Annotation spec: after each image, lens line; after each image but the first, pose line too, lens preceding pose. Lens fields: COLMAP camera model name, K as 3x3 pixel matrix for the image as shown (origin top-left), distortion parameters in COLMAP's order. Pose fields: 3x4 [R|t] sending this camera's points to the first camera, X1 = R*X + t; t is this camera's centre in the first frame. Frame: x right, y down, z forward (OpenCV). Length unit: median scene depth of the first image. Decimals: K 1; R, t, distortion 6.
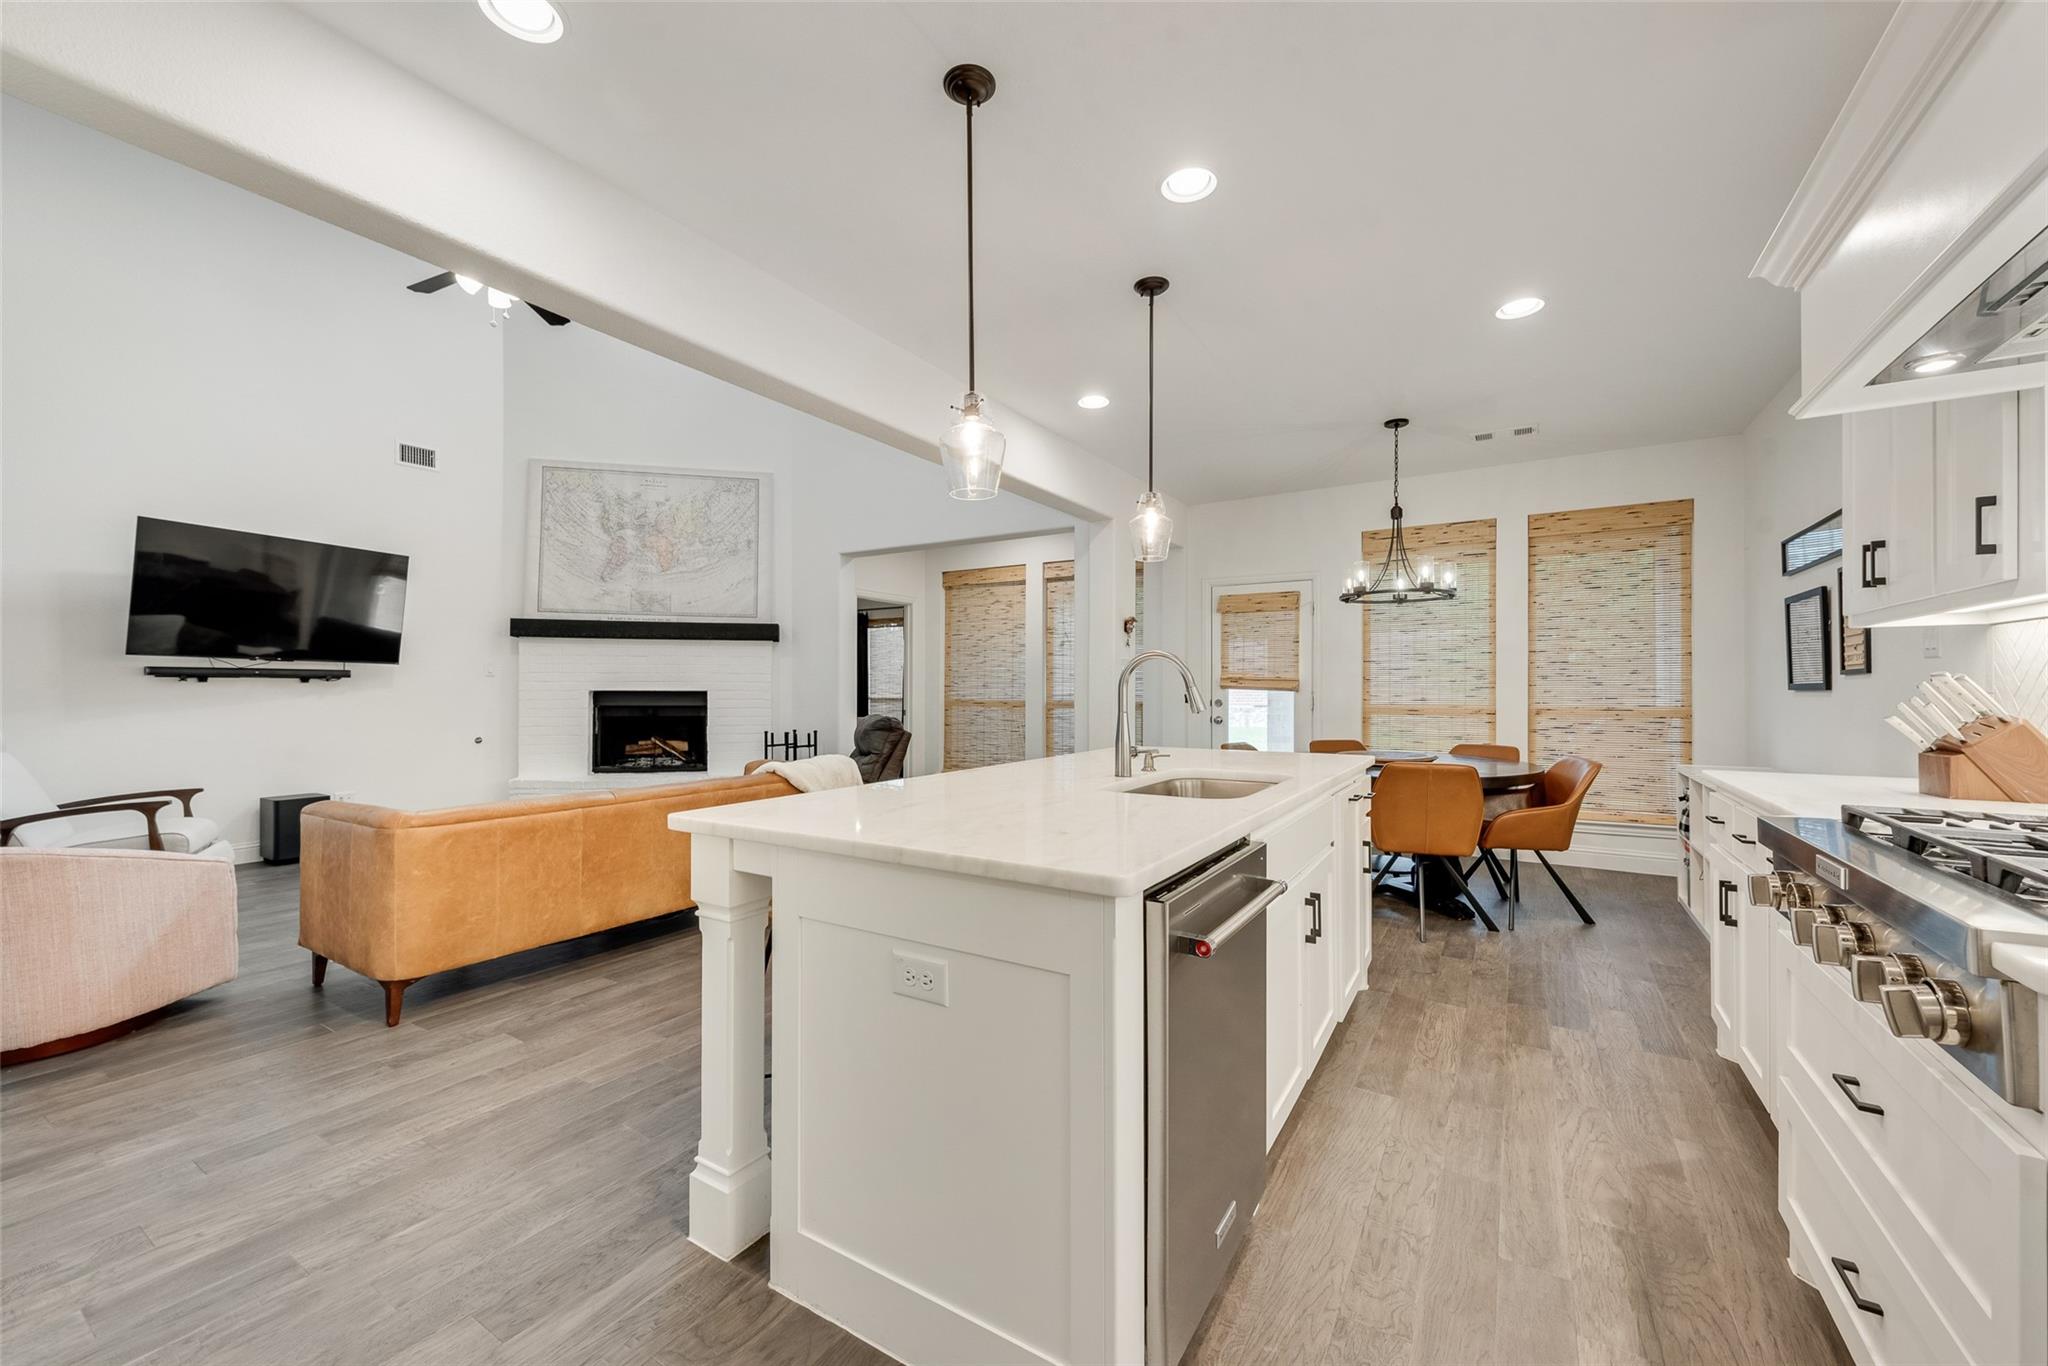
lens RADIAL K [[802.3, 0, 1018.4], [0, 802.3, 681.3], [0, 0, 1]] dist [0.011313, -0.001858]
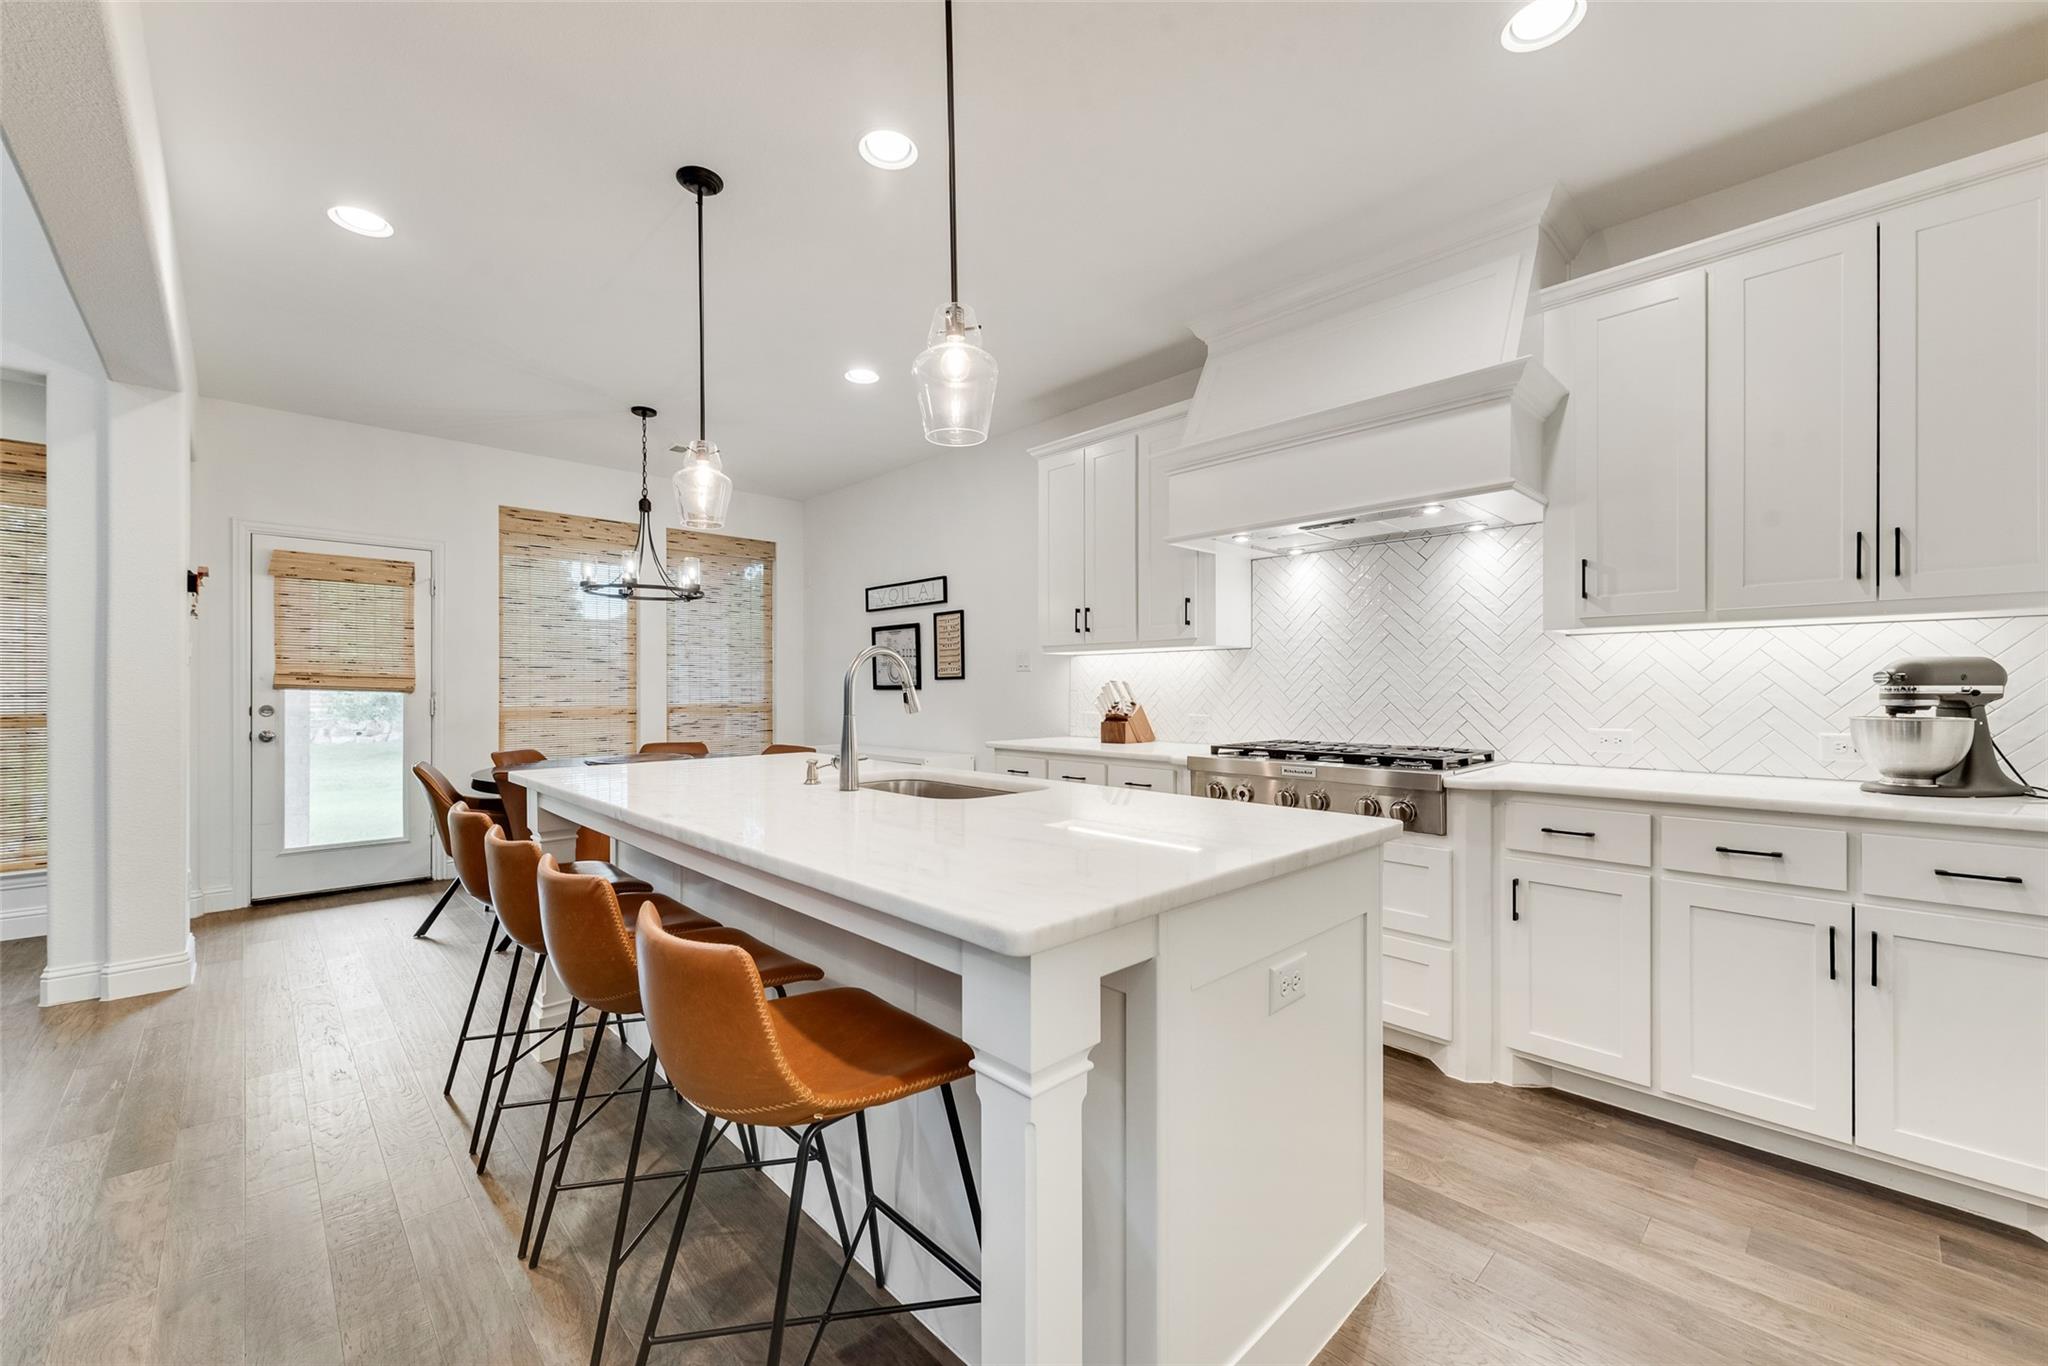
lens RADIAL K [[802.3, 0, 1015.2], [0, 802.3, 687.4], [0, 0, 1]] dist [0.011313, -0.001858]
pose [[0.251750, 0.002618, 0.967789, -0.233583], [-0.007633, 0.999971, -0.000719, 0.003484], [-0.967762, -0.007206, 0.251762, 0.220853]]
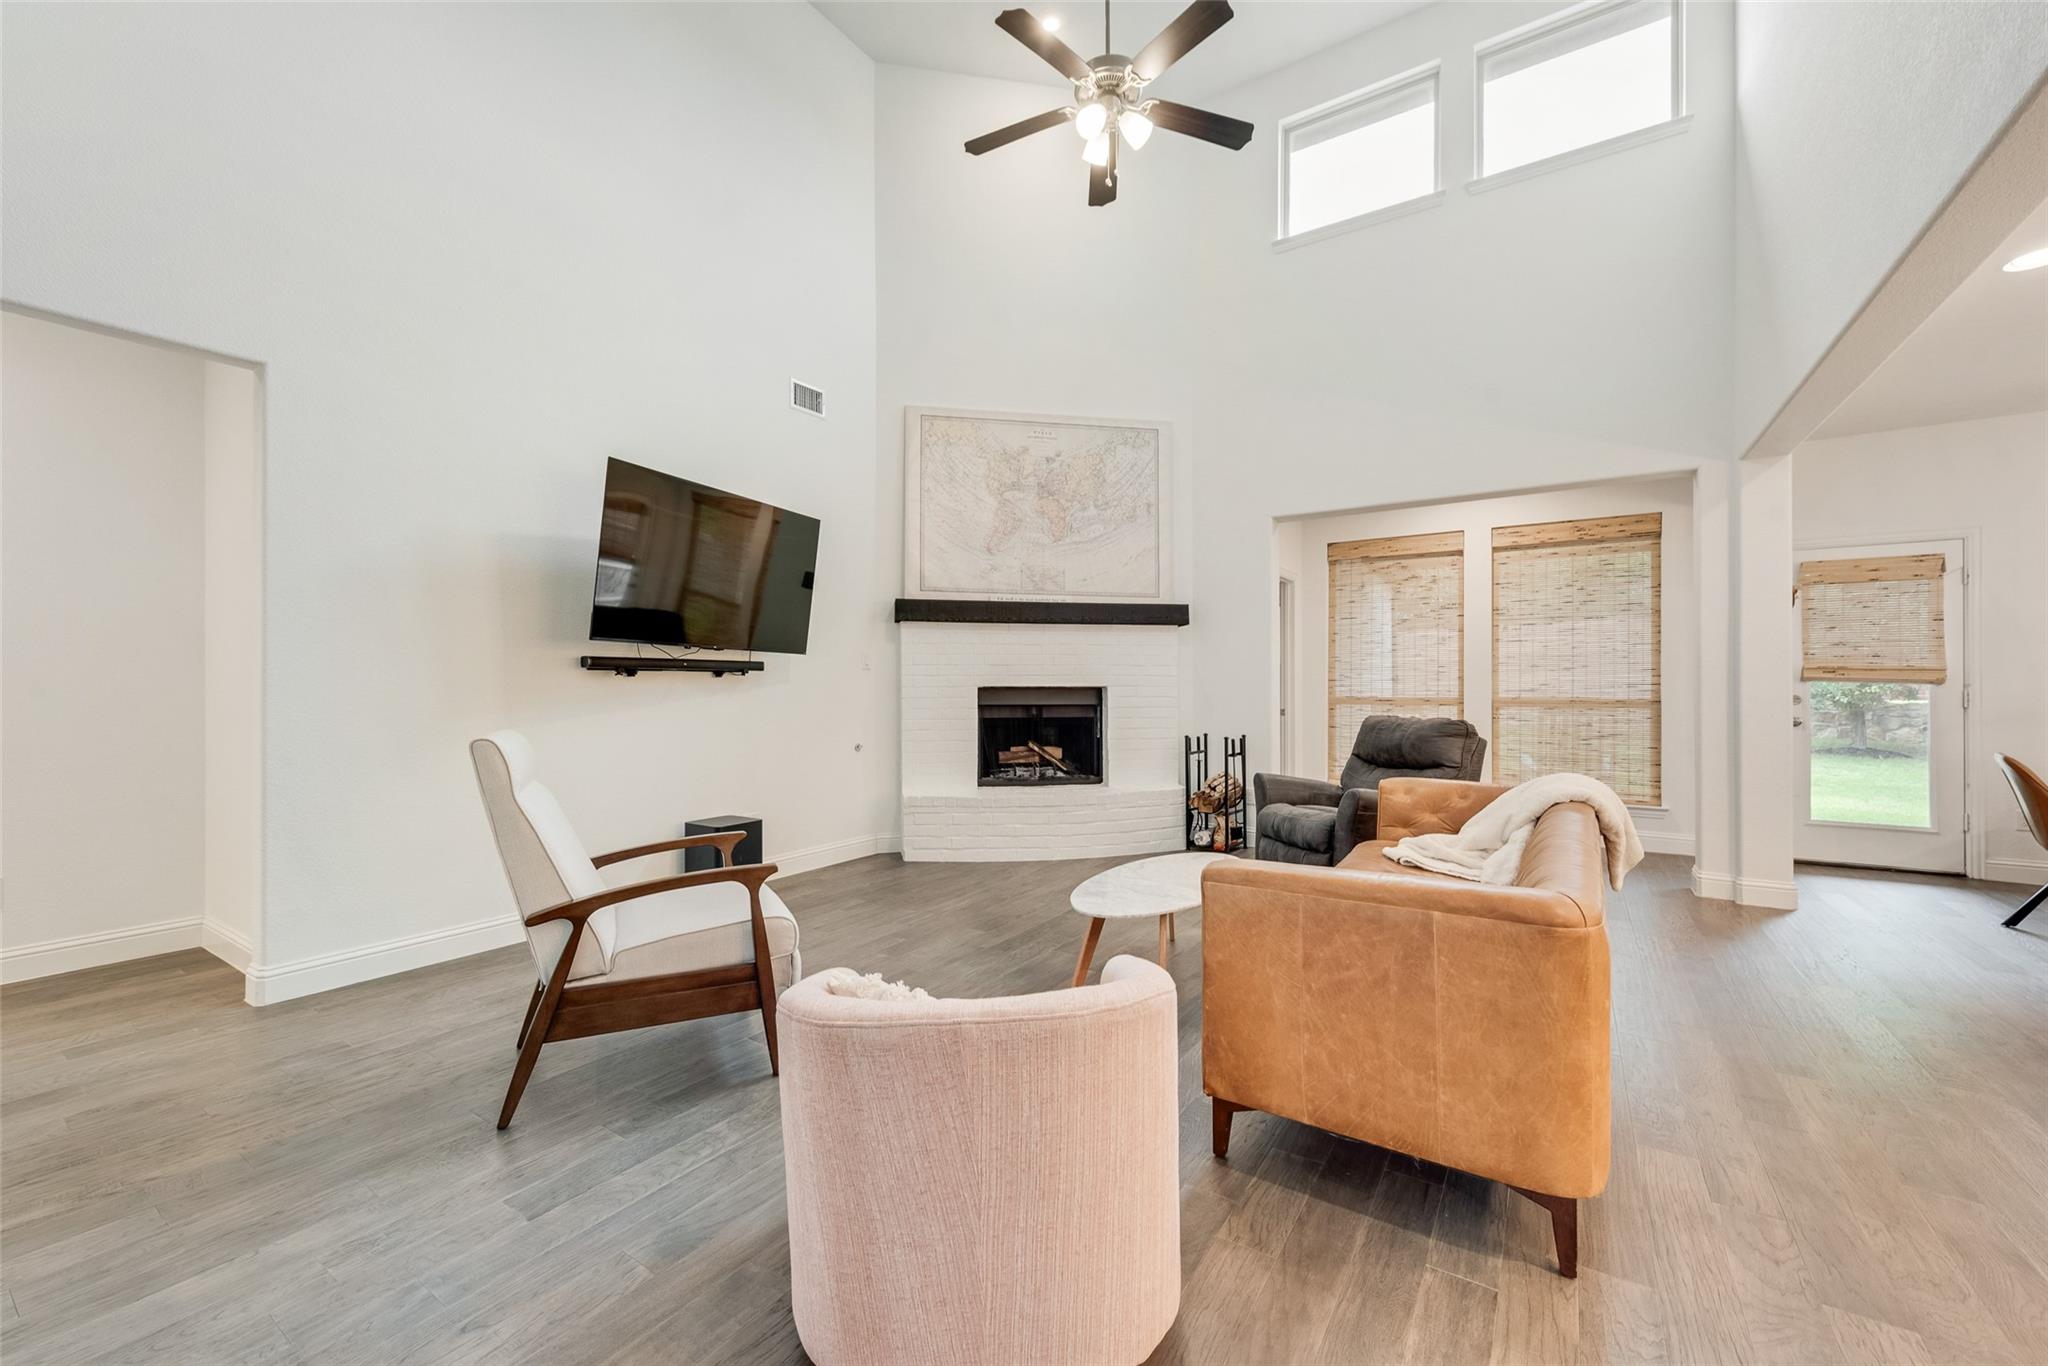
lens RADIAL K [[802.3, 0, 1010.3], [0, 802.3, 689.0], [0, 0, 1]] dist [0.011313, -0.001858]
pose [[0.999559, -0.003413, -0.029502, -0.474466], [0.003805, 0.999905, 0.013240, 0.003352], [0.029454, -0.013346, 0.999477, 0.177570]]
